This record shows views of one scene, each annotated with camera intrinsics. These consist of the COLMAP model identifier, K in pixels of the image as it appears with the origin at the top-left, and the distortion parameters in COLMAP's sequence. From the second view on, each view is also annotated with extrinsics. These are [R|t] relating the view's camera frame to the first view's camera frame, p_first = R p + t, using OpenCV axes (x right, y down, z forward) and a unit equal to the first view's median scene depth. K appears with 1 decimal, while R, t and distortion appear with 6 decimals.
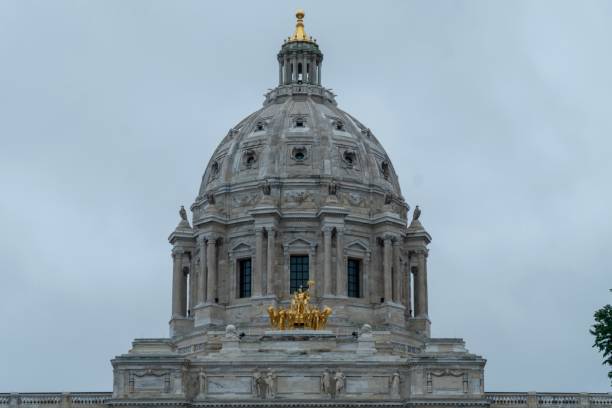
lens RADIAL K [[1561.9, 0, 306.0], [0, 1561.9, 204.0], [0, 0, 1]] dist [0.244428, -0.694166]
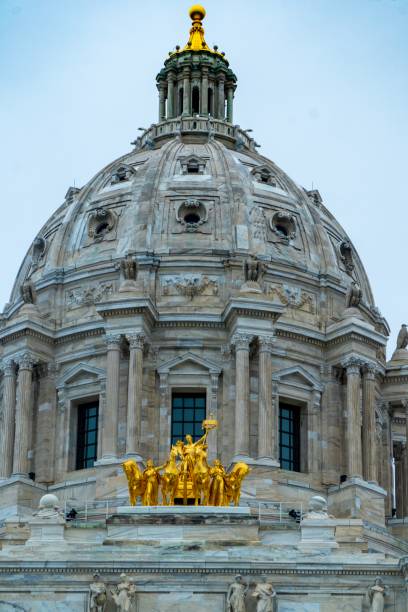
lens RADIAL K [[1953.5, 0, 244.4], [0, 1953.5, 307.4], [0, 0, 1]] dist [0.229366, 0.823689]
pose [[0.999809, 0.011706, 0.015659, 0.003902], [-0.009493, 0.990855, -0.134594, 0.093504], [-0.017091, 0.134419, 0.990777, 0.330940]]
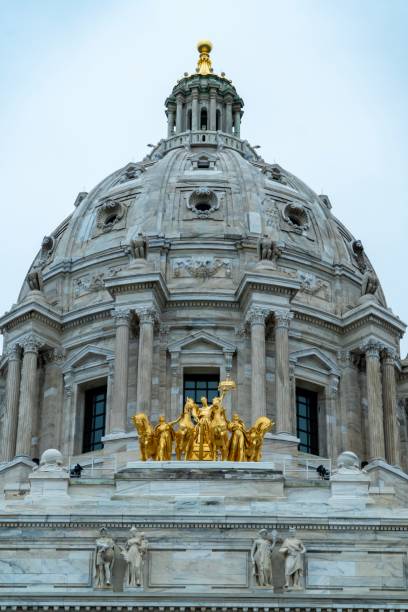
lens RADIAL K [[1561.9, 0, 221.5], [0, 1561.9, 307.1], [0, 0, 1]] dist [0.244428, -0.694166]
pose [[0.999850, 0.011456, 0.012993, -0.004528], [-0.007861, 0.968475, -0.248987, 0.138197], [-0.015436, 0.248848, 0.968420, 0.497161]]
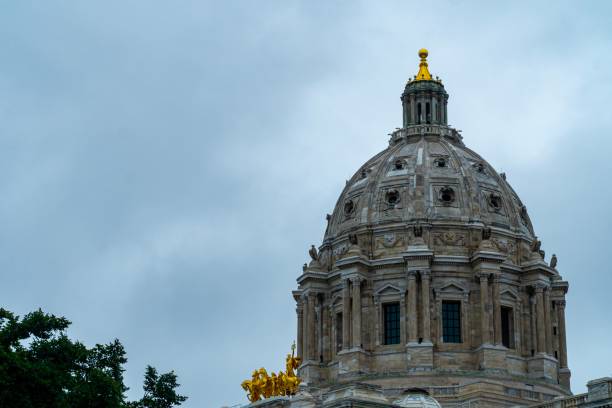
lens RADIAL K [[1424.0, 0, 306.0], [0, 1424.0, 204.0], [0, 0, 1]] dist [0.167802, 0.298119]
pose [[0.994451, 0.041559, 0.096645, -0.176716], [-0.038055, 0.998560, -0.037823, 0.009676], [-0.098078, 0.033935, 0.994600, 0.142073]]
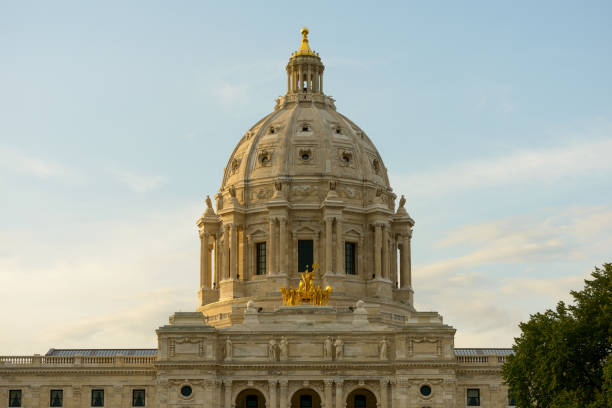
lens RADIAL K [[1561.9, 0, 306.0], [0, 1561.9, 204.0], [0, 0, 1]] dist [0.244428, -0.694166]
pose [[0.999996, -0.001740, 0.002417, -0.006782], [0.001602, 0.998429, 0.056006, -0.063083], [-0.002511, -0.056002, 0.998427, -0.214268]]
